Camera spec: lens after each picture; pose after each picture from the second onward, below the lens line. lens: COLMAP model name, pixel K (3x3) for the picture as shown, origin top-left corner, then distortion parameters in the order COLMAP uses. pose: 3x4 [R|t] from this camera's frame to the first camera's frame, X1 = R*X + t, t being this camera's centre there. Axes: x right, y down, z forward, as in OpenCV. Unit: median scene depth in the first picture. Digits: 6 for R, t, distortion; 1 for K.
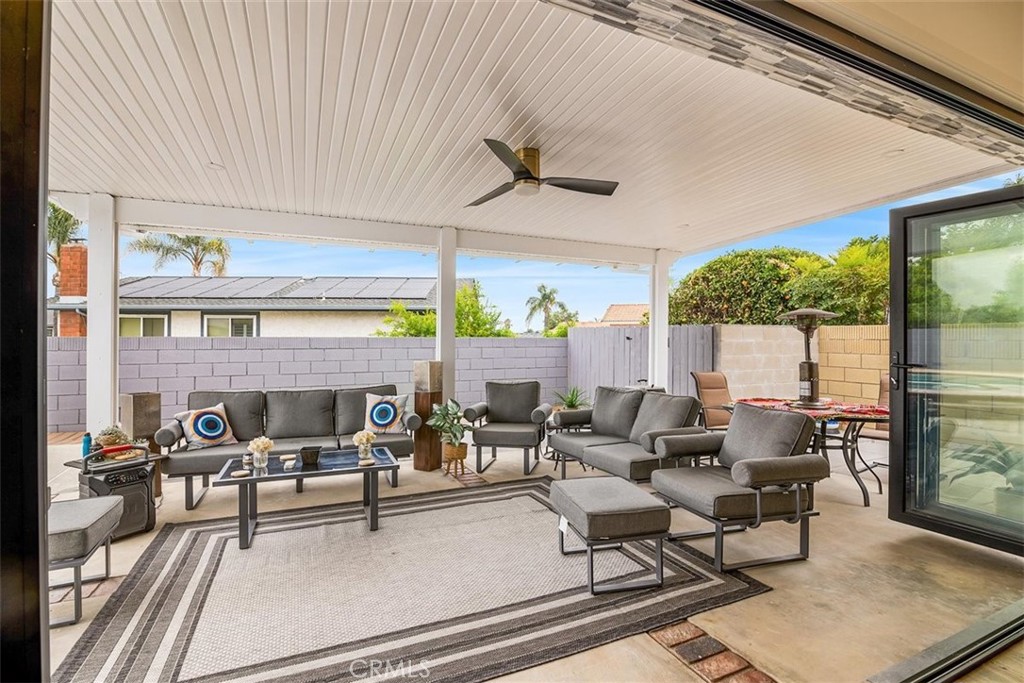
lens RADIAL K [[498.4, 0, 513.0], [0, 498.4, 334.9], [0, 0, 1]] dist [-0.007267, -0.001467]
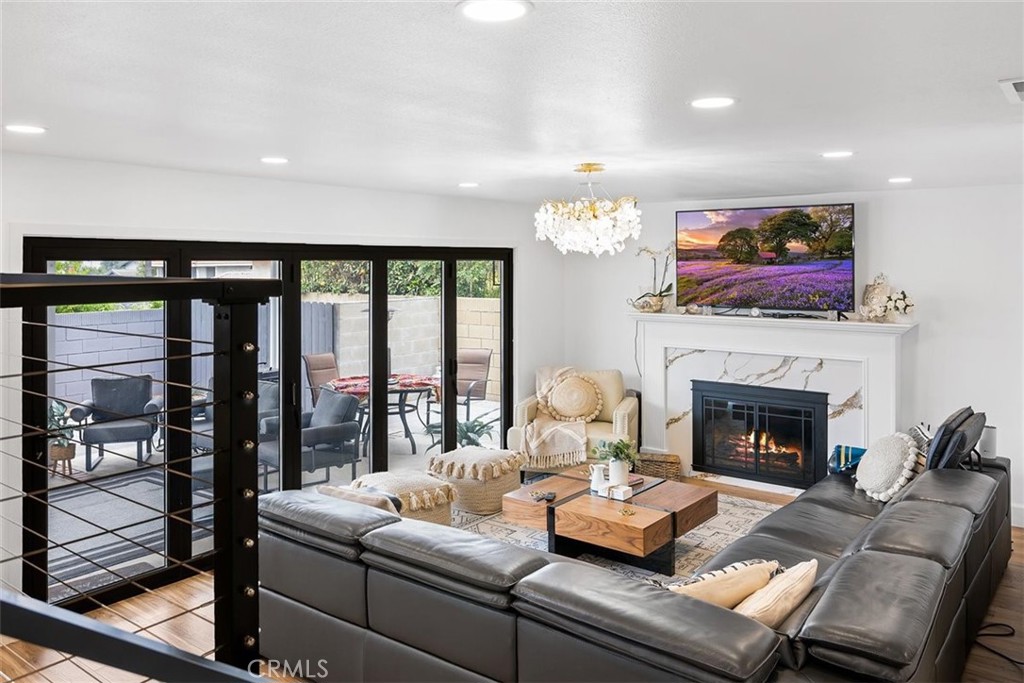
lens RADIAL K [[776.3, 0, 474.2], [0, 776.3, 266.3], [0, 0, 1]] dist [0.009121, 0.008993]
pose [[0.892838, -0.008274, 0.450302, -0.075863], [0.007556, 0.999966, 0.003393, -0.134916], [-0.450315, 0.000373, 0.892870, -0.747517]]
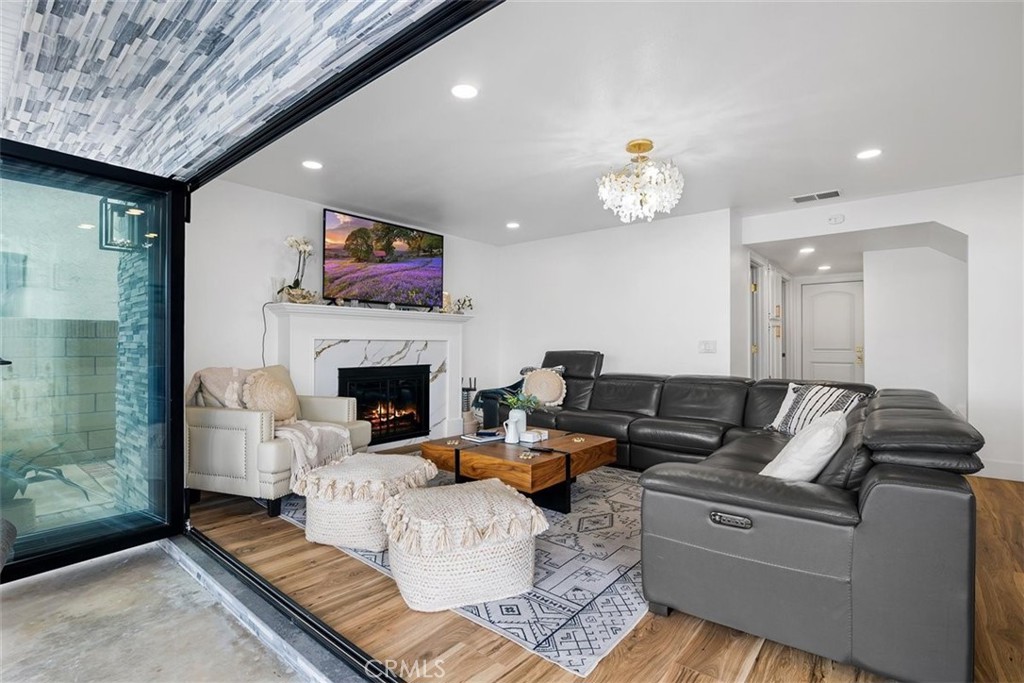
lens RADIAL K [[498.4, 0, 480.7], [0, 498.4, 350.0], [0, 0, 1]] dist [-0.007267, -0.001467]
pose [[-0.435152, -0.003141, 0.900352, -0.083719], [0.002349, 0.999987, 0.004624, 0.029225], [-0.900354, 0.004127, -0.435139, 0.433397]]
